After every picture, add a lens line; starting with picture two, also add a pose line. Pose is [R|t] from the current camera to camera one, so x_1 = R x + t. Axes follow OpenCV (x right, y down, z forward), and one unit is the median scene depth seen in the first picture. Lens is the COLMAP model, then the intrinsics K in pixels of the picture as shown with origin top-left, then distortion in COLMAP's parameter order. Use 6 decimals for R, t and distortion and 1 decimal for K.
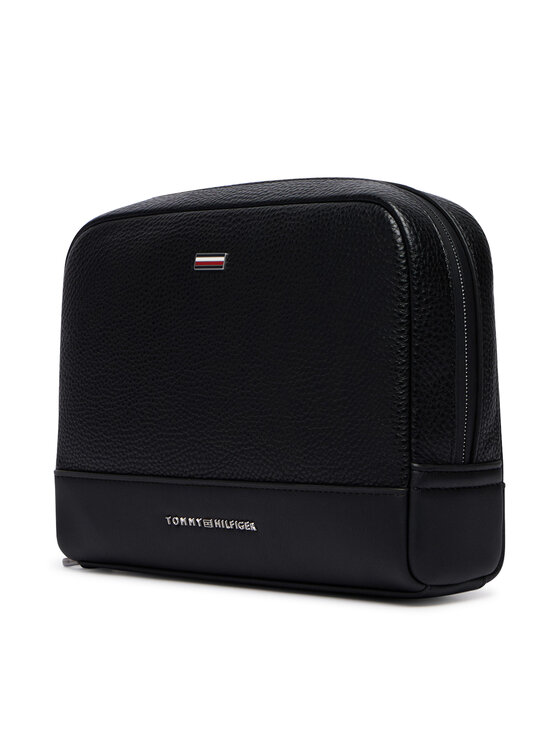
lens RADIAL K [[1611.7, 0, 280.5], [0, 1611.7, 375.5], [0, 0, 1]] dist [-0.052823, 0.000000]
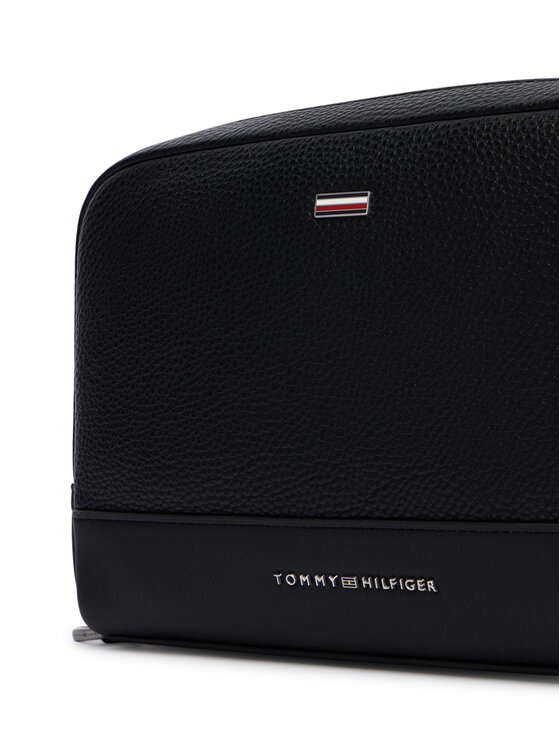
lens RADIAL K [[1611.7, 0, 279.2], [0, 1611.7, 370.2], [0, 0, 1]] dist [-0.052823, 0.000000]
pose [[0.989997, -0.024966, 0.138860, -0.166507], [0.026541, 0.999603, -0.009500, 0.006321], [-0.138567, 0.013090, 0.990267, 0.313562]]
